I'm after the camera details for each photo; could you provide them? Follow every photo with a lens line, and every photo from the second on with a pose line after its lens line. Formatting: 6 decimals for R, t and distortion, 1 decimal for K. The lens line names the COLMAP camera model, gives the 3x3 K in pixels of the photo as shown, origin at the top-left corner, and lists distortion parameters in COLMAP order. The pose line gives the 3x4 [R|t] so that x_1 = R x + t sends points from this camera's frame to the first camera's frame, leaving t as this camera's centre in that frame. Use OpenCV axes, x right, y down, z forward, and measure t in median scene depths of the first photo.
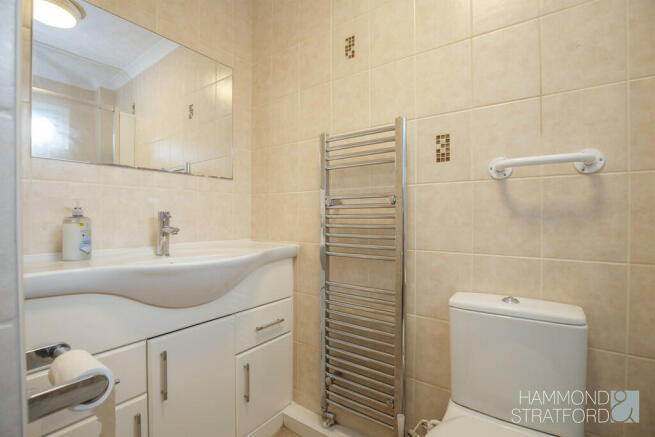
lens RADIAL K [[304.0, 0, 328.1], [0, 304.0, 220.8], [0, 0, 1]] dist [-0.030384, -0.000457]
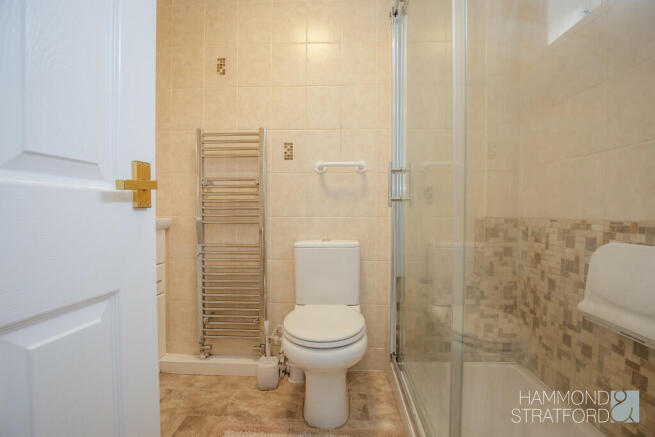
lens RADIAL K [[304.0, 0, 329.5], [0, 304.0, 217.2], [0, 0, 1]] dist [-0.030384, -0.000457]
pose [[0.834578, -0.003484, 0.550878, -0.293171], [0.000385, 0.999983, 0.005742, 0.087548], [-0.550889, -0.004580, 0.834566, -0.410500]]
